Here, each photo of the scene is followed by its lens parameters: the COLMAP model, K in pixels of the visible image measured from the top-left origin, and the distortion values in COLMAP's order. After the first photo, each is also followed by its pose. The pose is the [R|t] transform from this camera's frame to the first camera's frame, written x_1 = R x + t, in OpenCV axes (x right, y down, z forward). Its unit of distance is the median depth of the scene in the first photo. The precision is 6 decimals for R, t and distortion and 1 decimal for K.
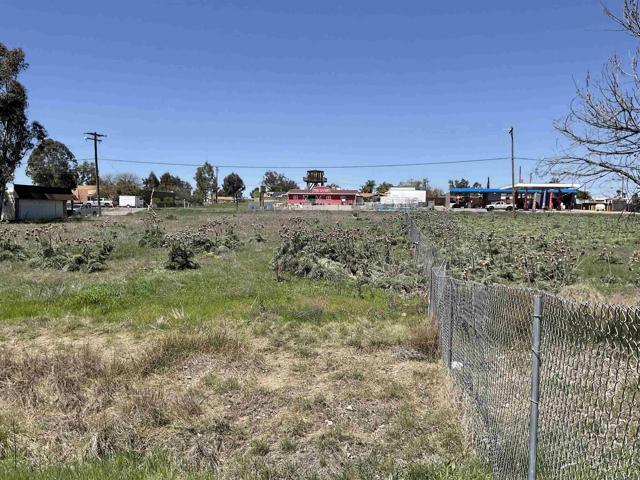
lens RADIAL K [[539.0, 0, 319.5], [0, 539.0, 250.5], [0, 0, 1]] dist [0.101661, -0.209231]
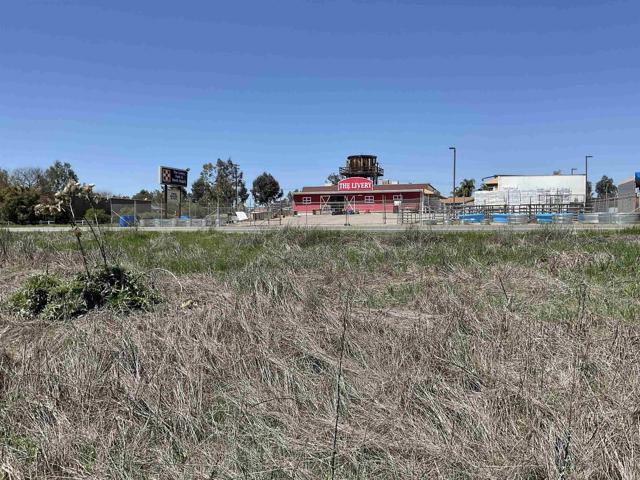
lens RADIAL K [[534.9, 0, 321.7], [0, 534.9, 253.4], [0, 0, 1]] dist [0.086743, -0.169572]
pose [[0.982741, -0.008496, -0.184791, 0.218930], [0.005230, 0.999821, -0.018155, -0.129804], [0.184912, 0.016876, 0.982610, 1.697537]]
